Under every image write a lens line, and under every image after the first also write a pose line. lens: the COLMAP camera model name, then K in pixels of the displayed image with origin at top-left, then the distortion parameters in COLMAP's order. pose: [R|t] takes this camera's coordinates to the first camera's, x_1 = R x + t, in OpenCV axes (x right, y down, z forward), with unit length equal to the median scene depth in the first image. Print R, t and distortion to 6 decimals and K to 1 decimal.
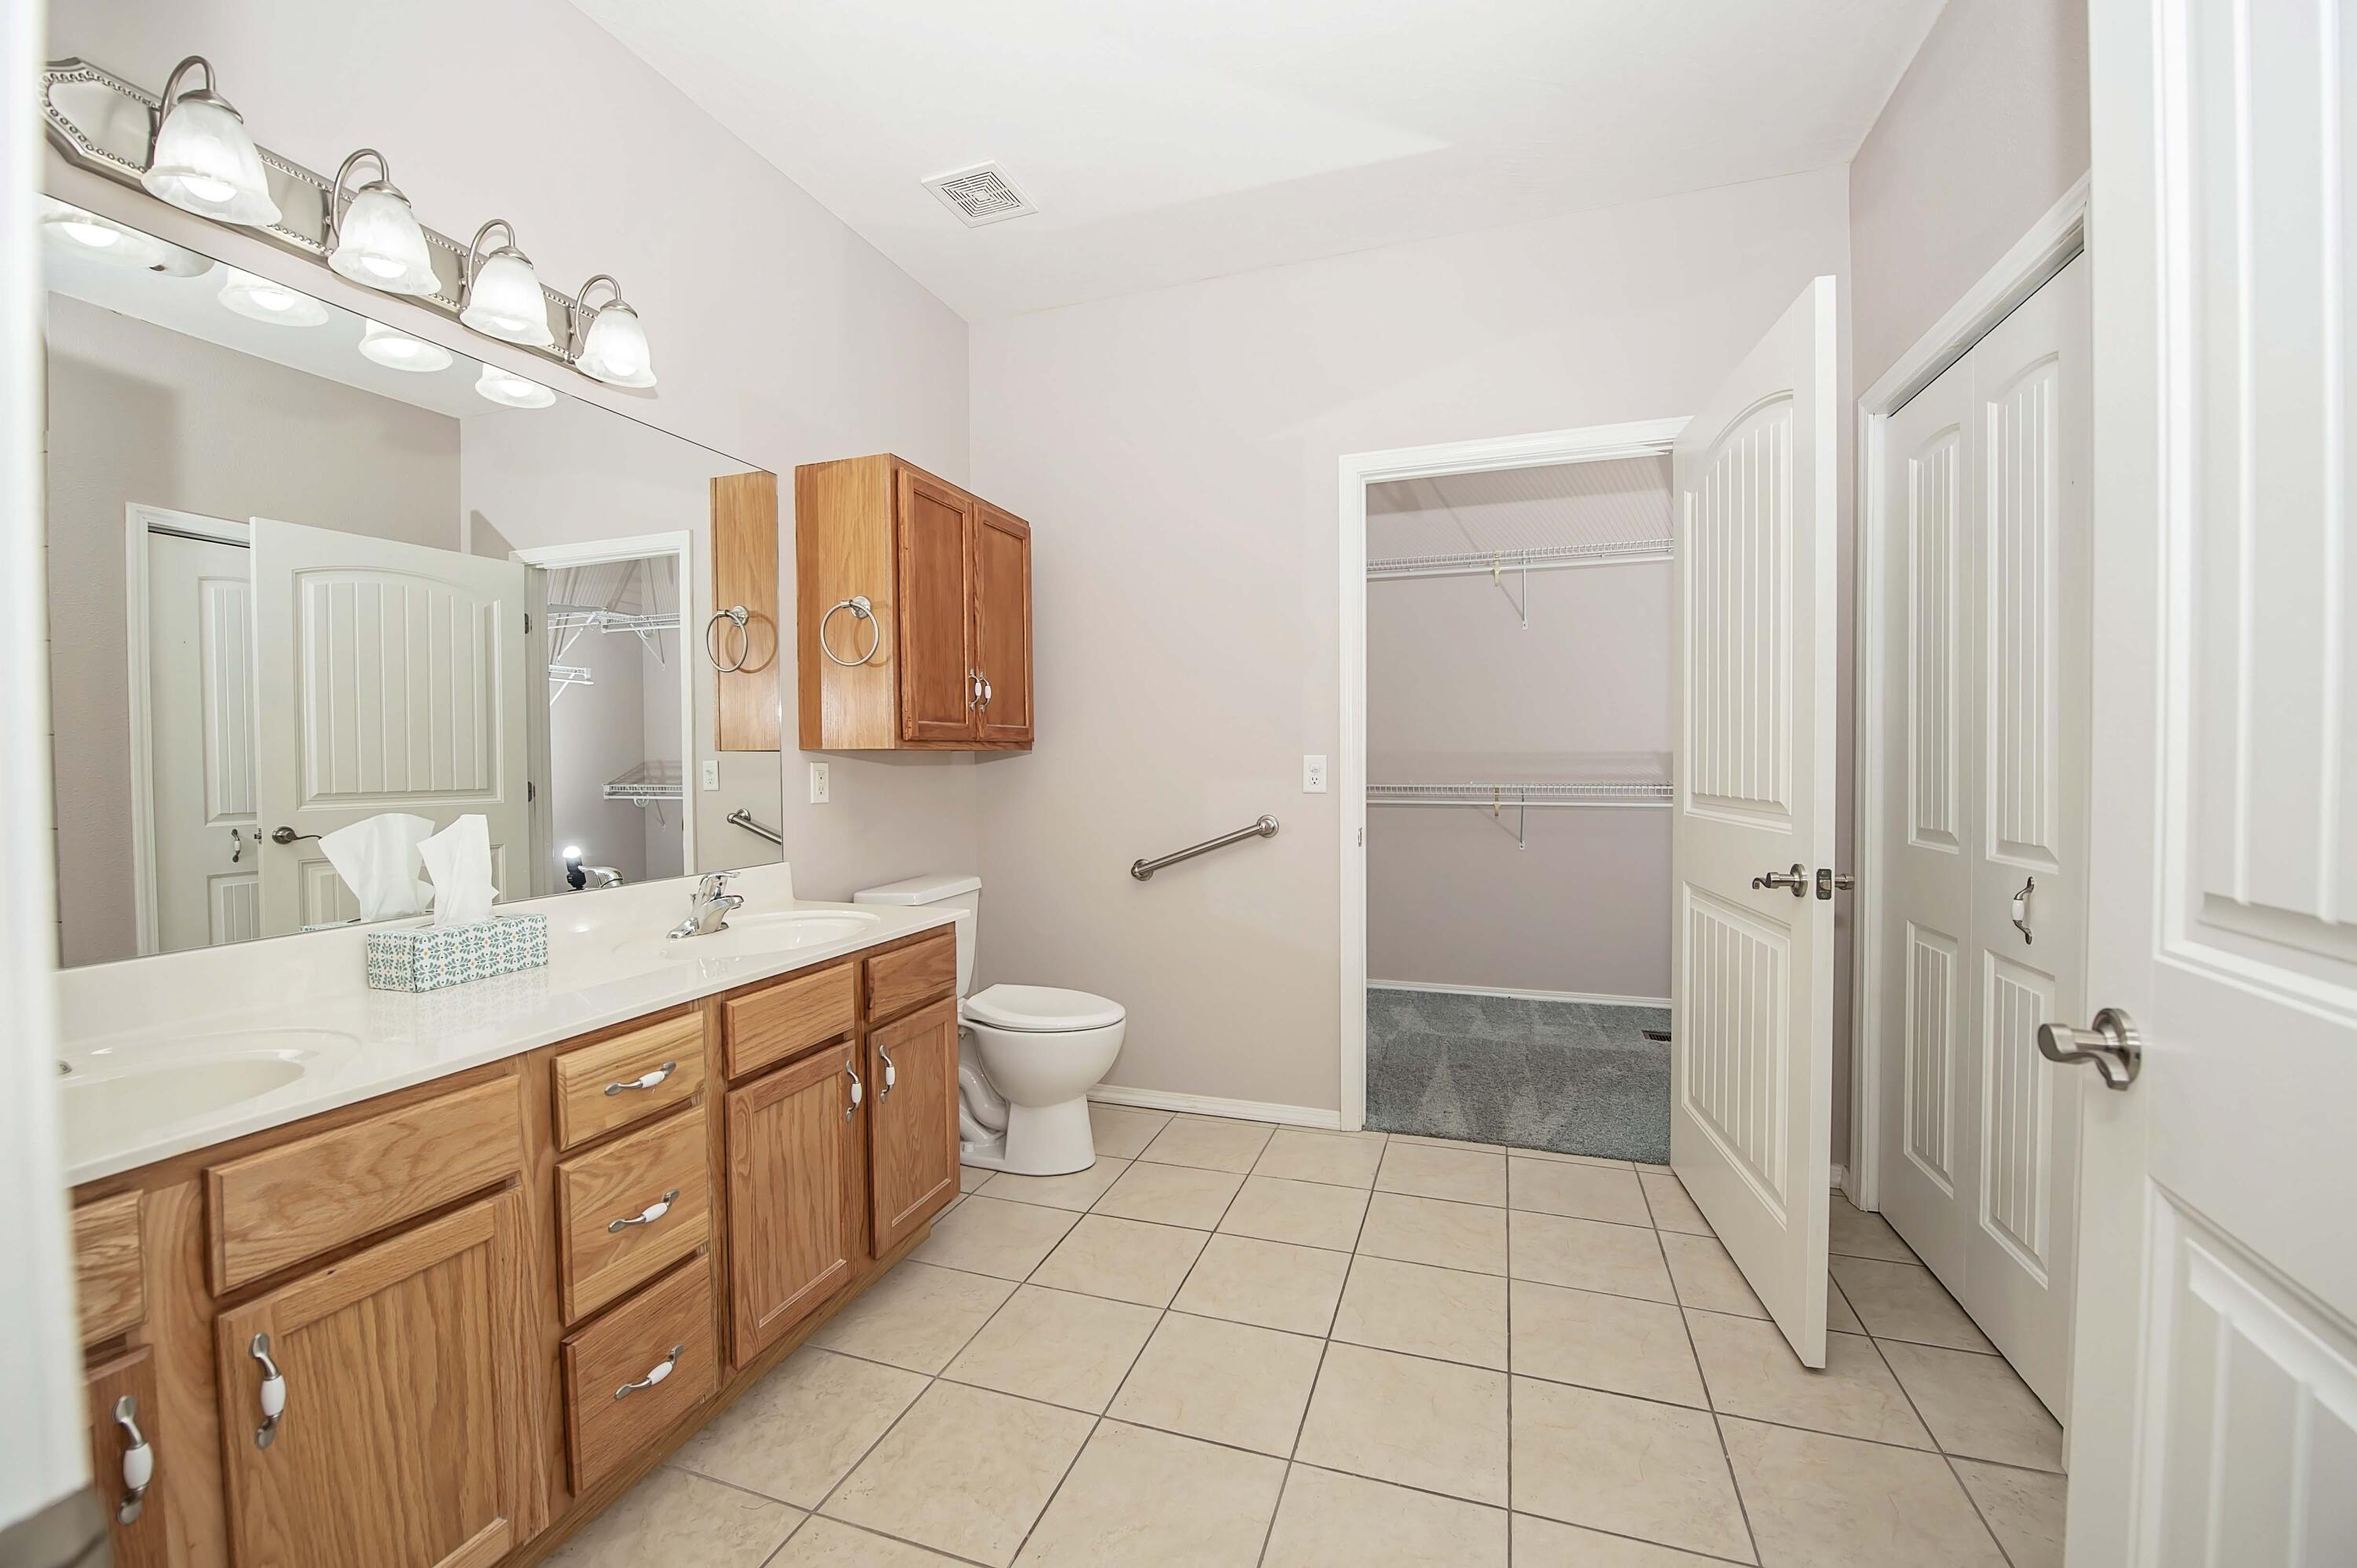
lens RADIAL K [[940.1, 0, 1176.6], [0, 940.1, 782.4], [0, 0, 1]] dist [-0.014551, 0.000275]
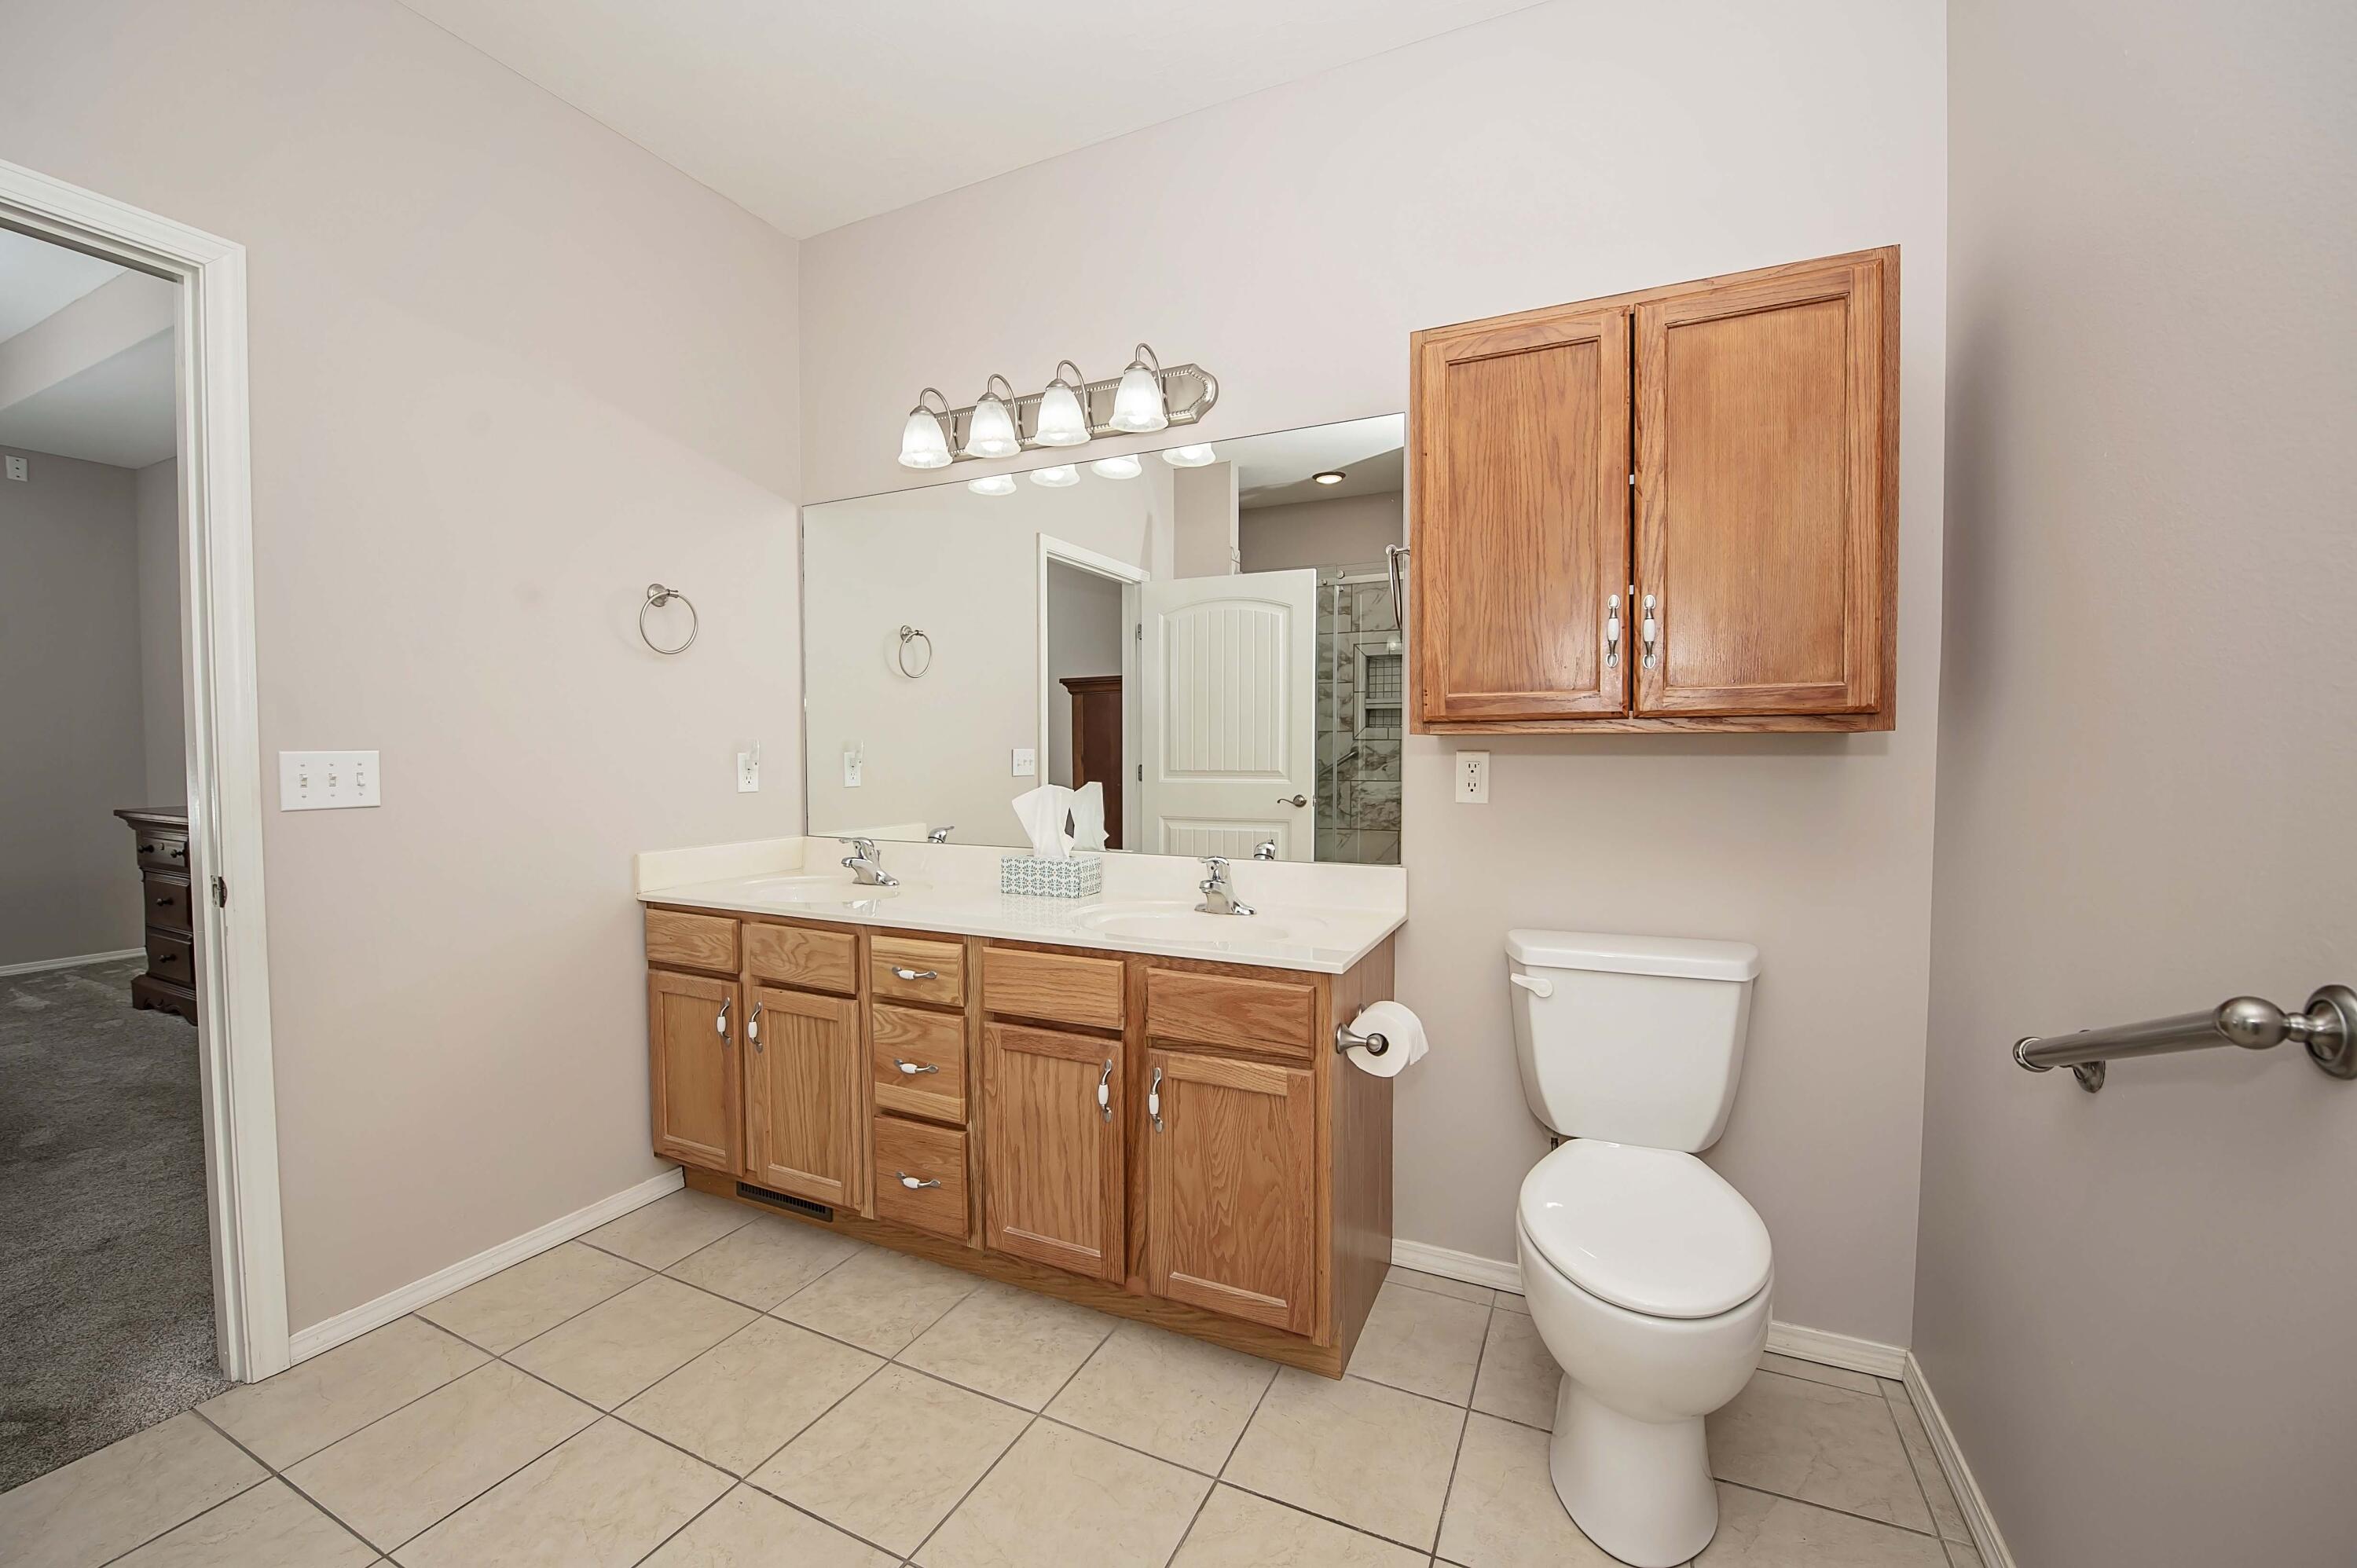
lens RADIAL K [[940.1, 0, 1166.6], [0, 940.1, 777.3], [0, 0, 1]] dist [-0.014551, 0.000275]
pose [[-0.123144, 0.037299, -0.991688, 0.669728], [-0.019236, 0.999016, 0.039964, -0.040099], [0.992202, 0.023998, -0.122305, 1.309000]]
